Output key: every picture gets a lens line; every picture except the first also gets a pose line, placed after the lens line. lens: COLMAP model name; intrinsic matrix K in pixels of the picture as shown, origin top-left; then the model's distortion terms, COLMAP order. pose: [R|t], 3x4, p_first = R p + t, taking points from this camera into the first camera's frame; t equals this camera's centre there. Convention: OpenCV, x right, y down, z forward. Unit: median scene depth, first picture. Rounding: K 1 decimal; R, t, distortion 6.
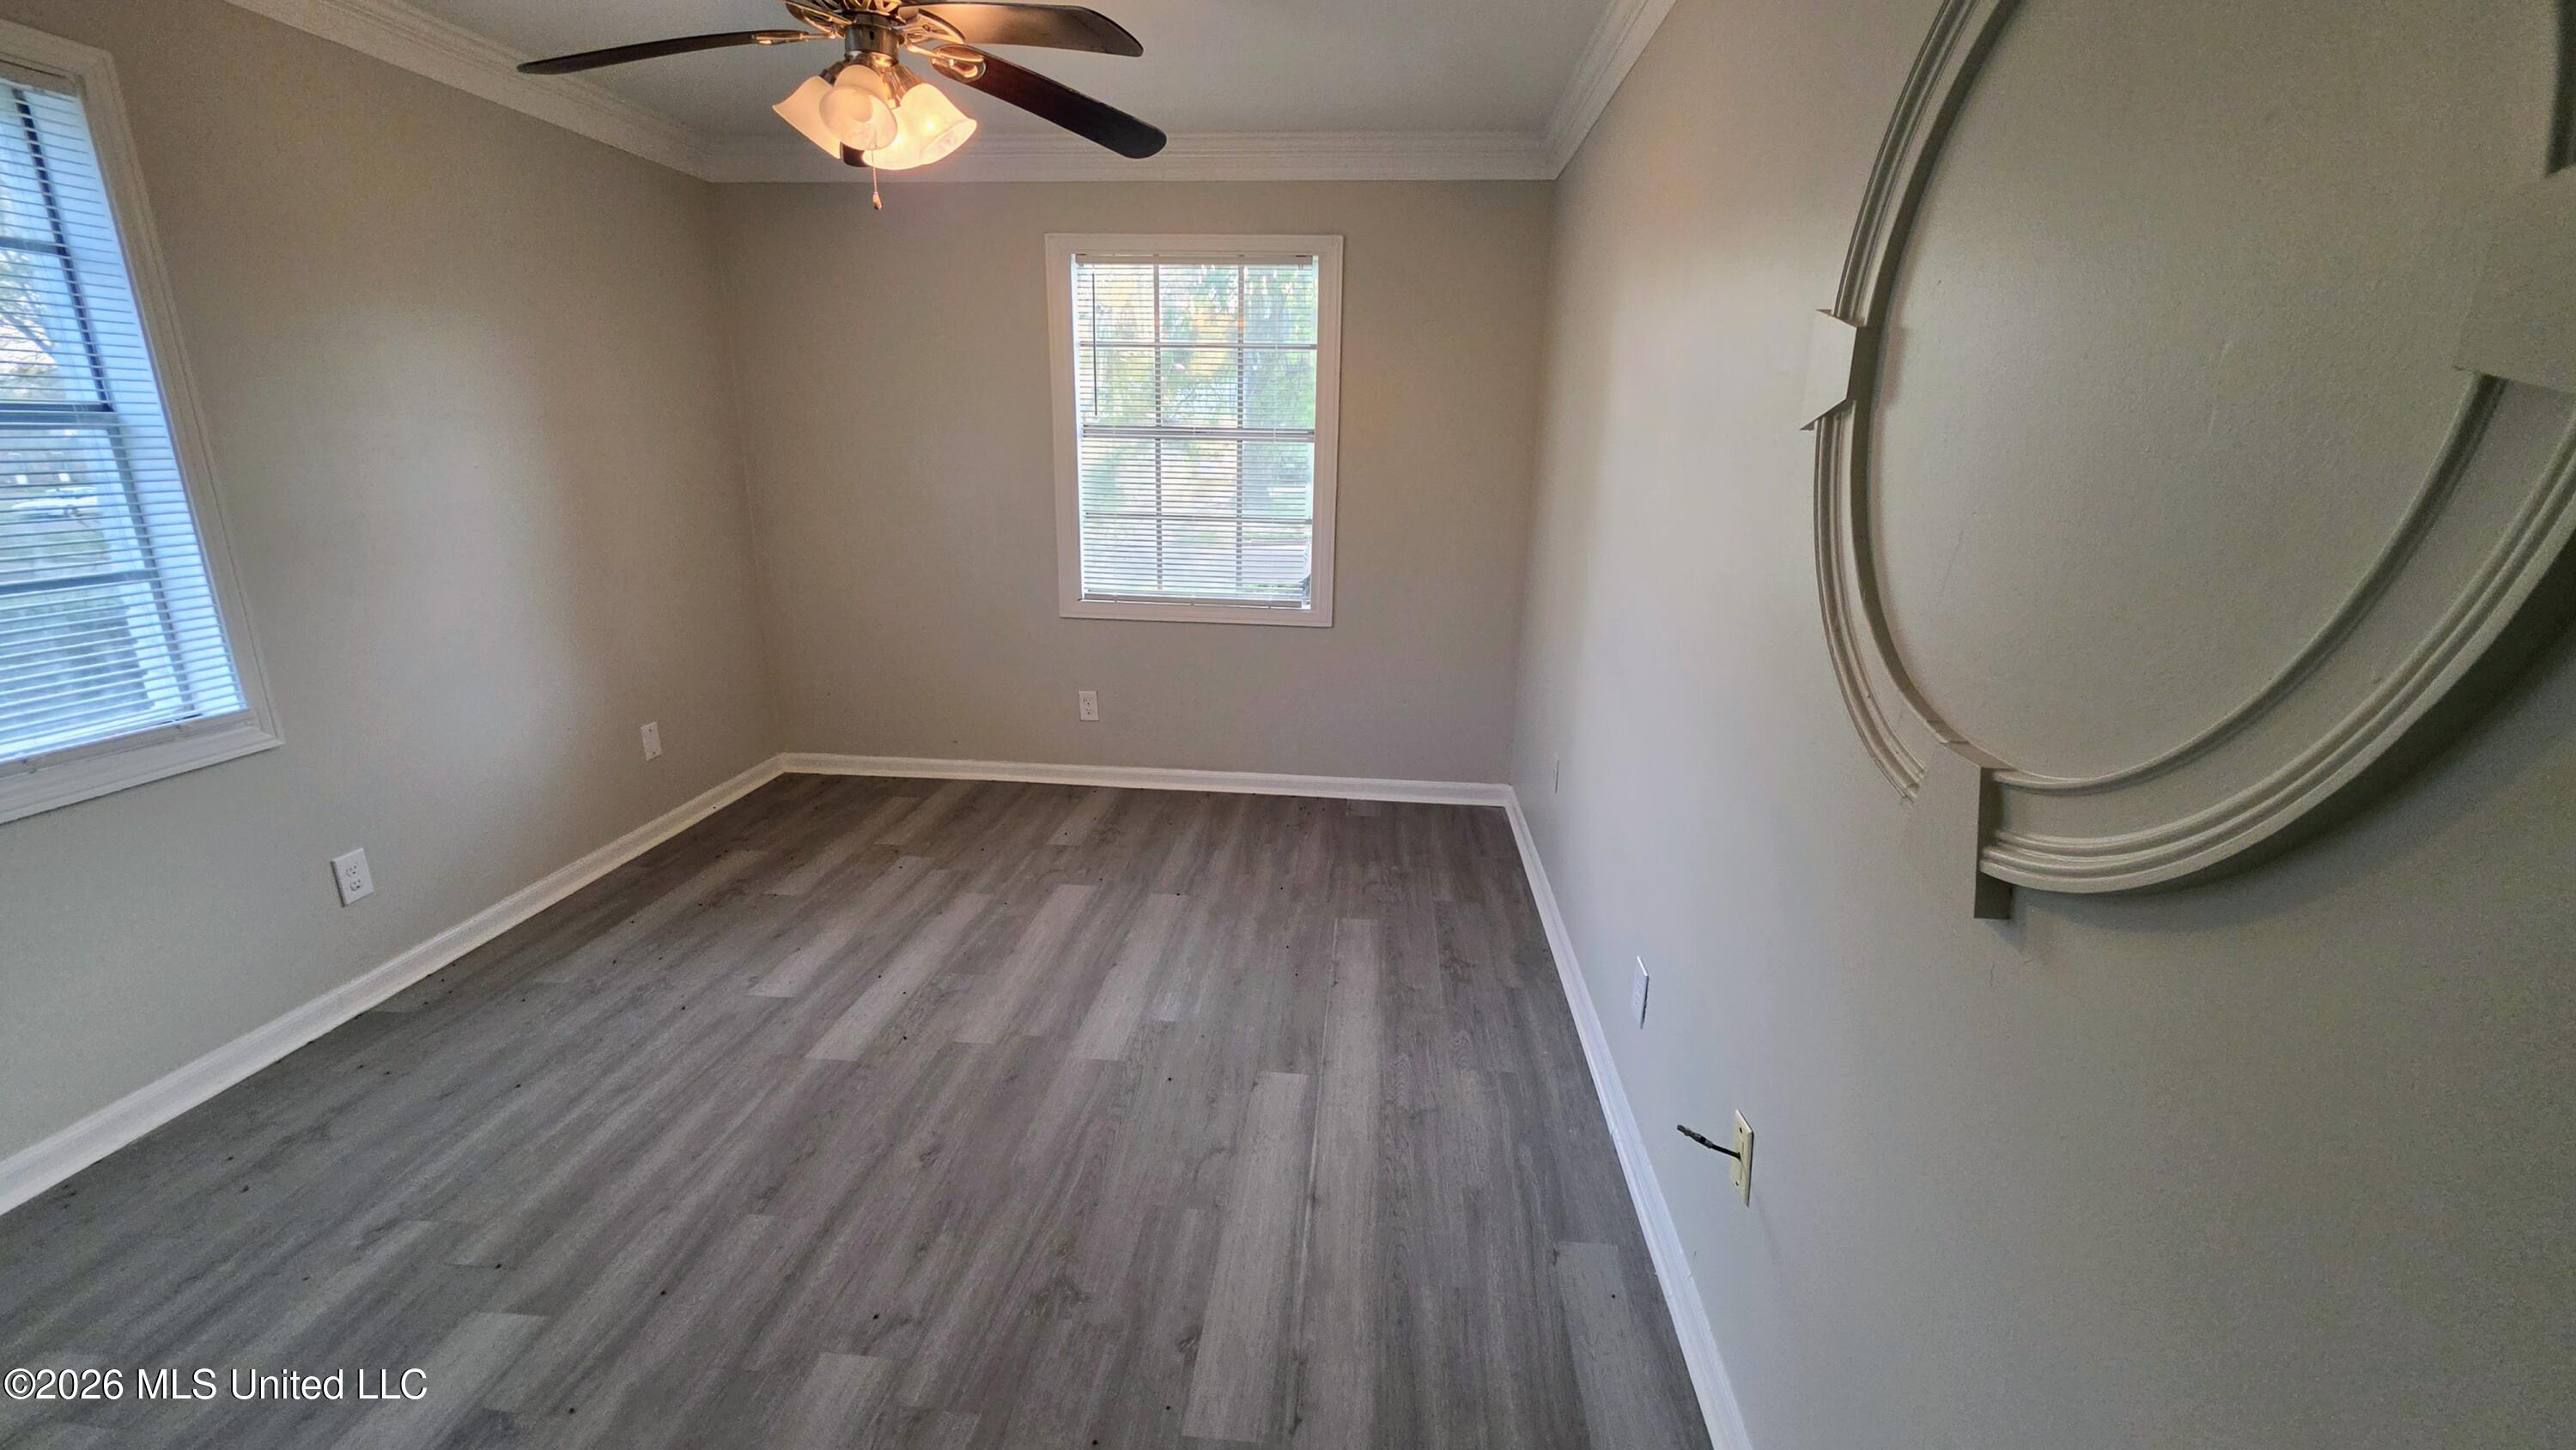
lens RADIAL K [[1038.4, 0, 1278.0], [0, 1038.4, 720.1], [0, 0, 1]] dist [-0.000780, -0.000267]
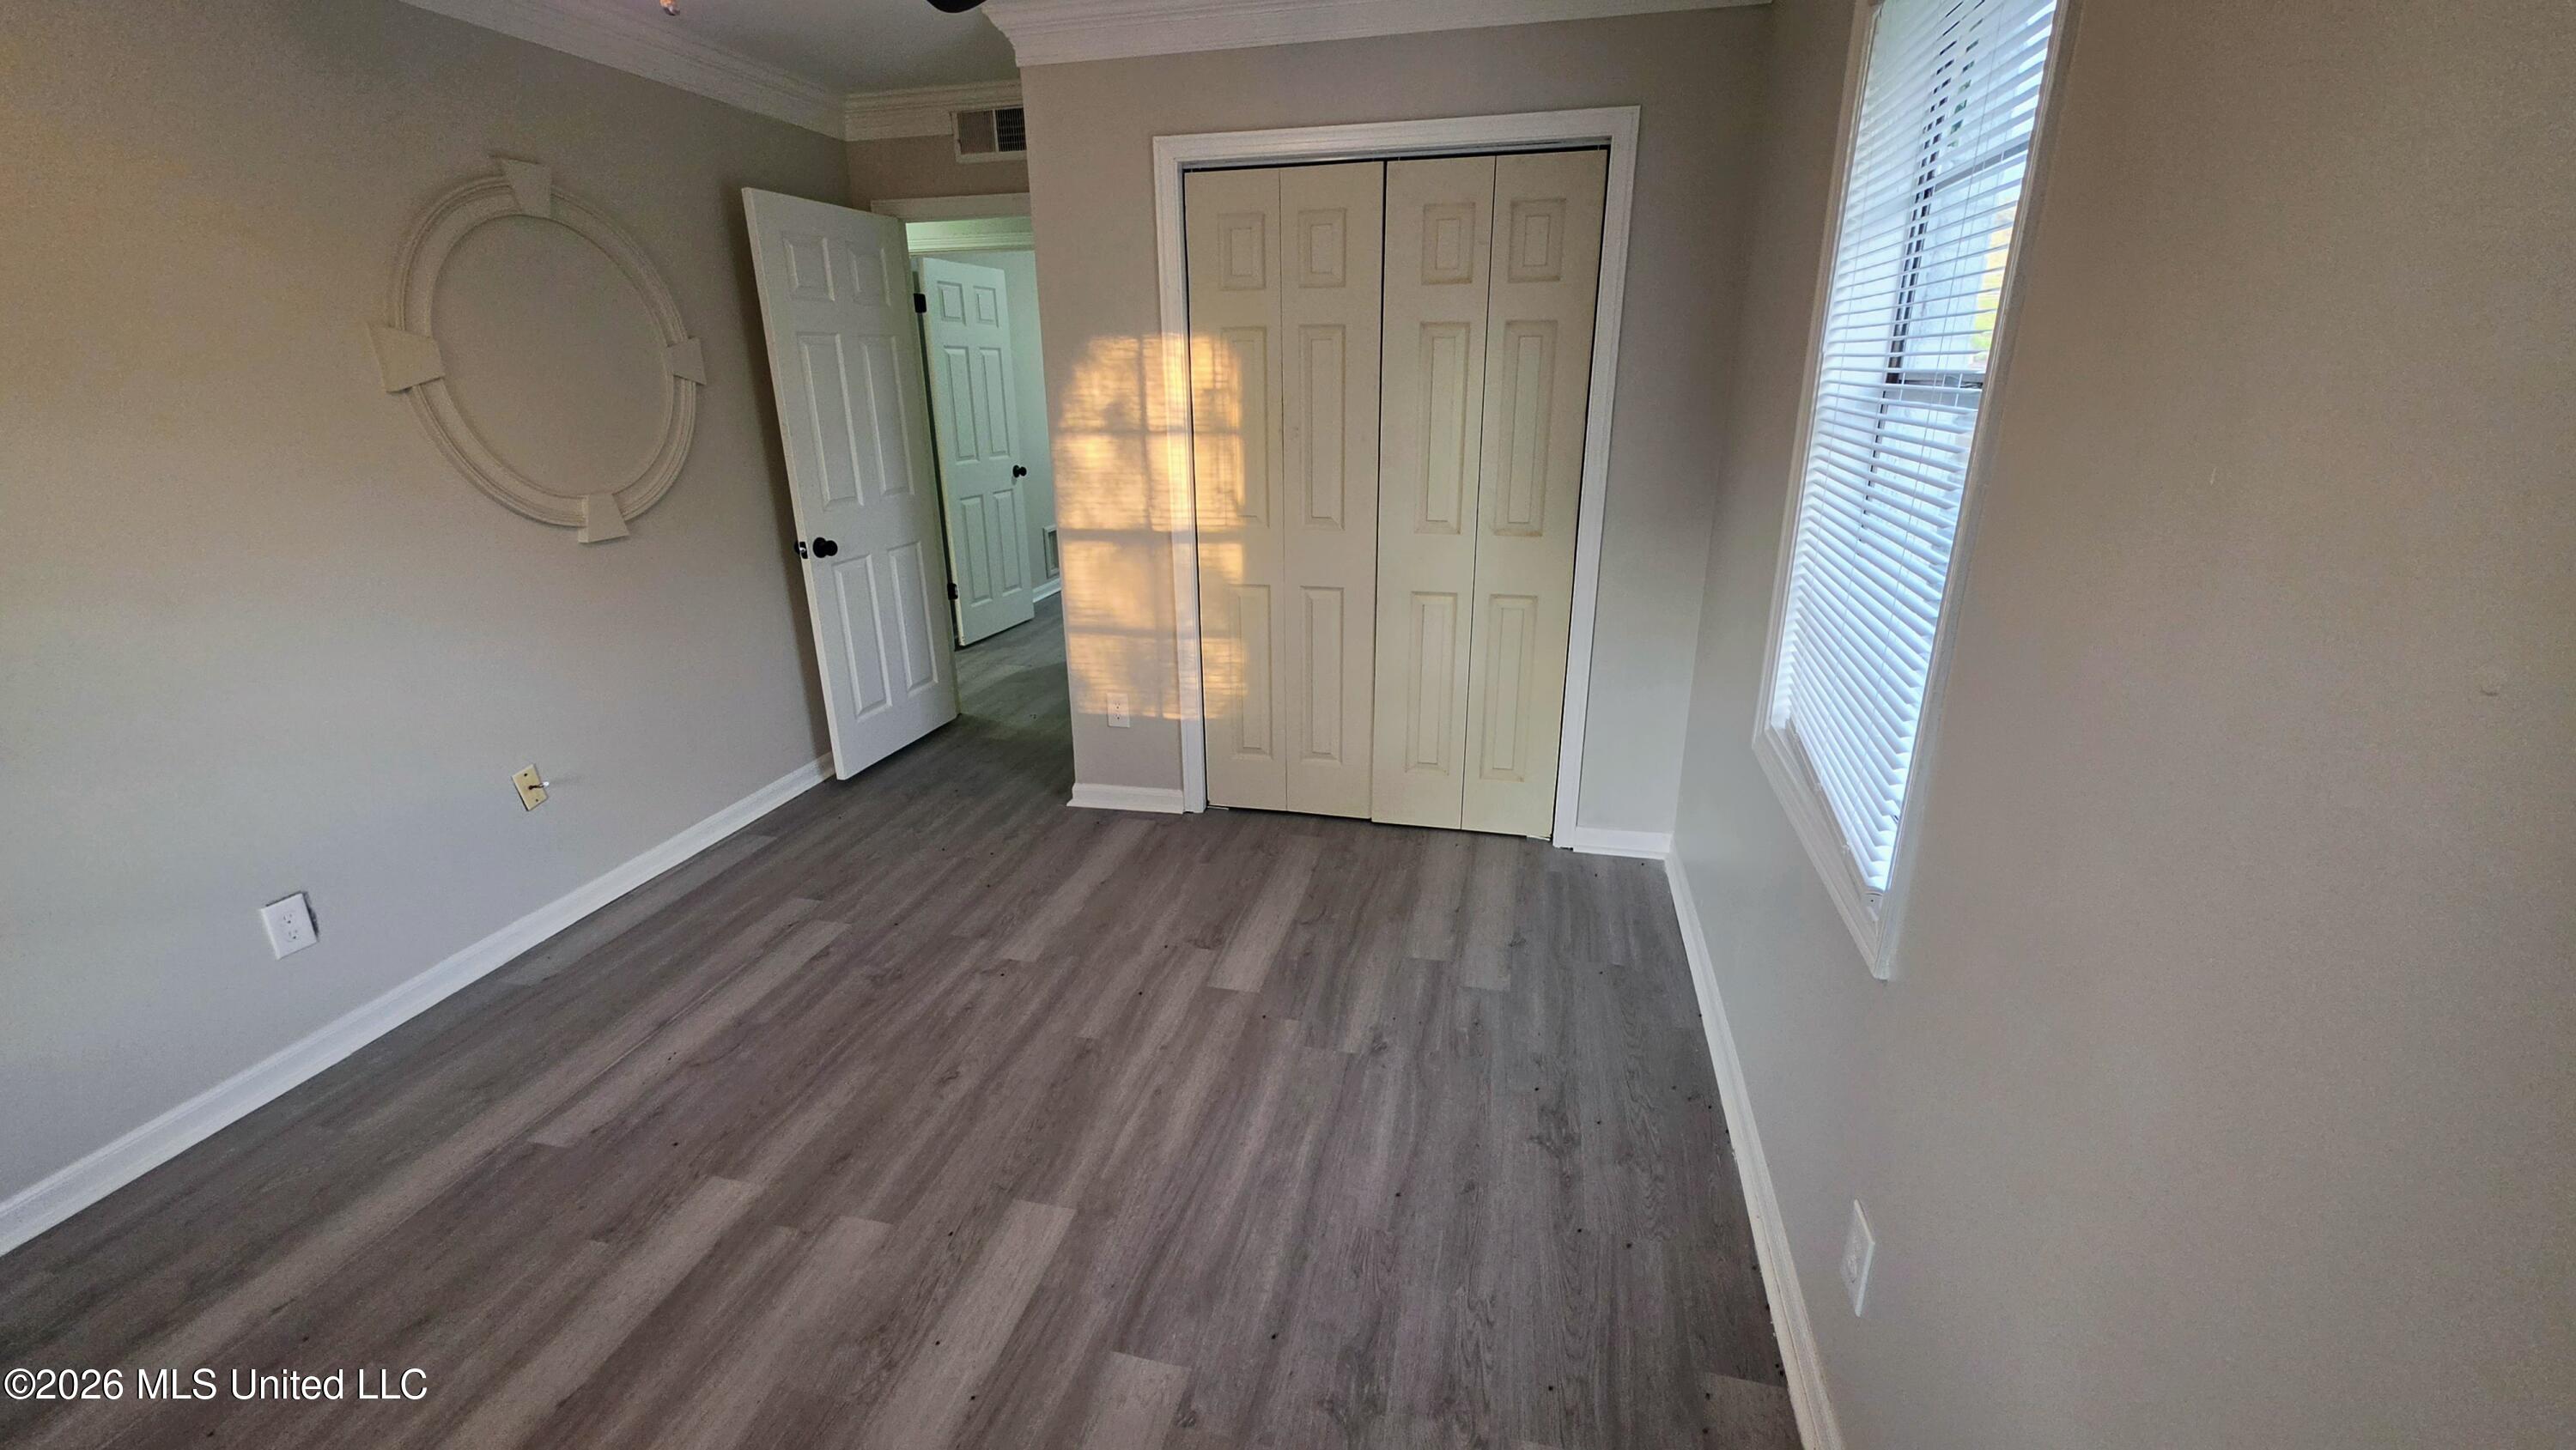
lens RADIAL K [[1038.4, 0, 1278.0], [0, 1038.4, 720.1], [0, 0, 1]] dist [-0.000780, -0.000267]
pose [[-0.990301, -0.046786, 0.130823, -0.807317], [0.035240, 0.826227, 0.562234, -0.490422], [-0.134394, 0.561391, -0.816565, 1.645587]]
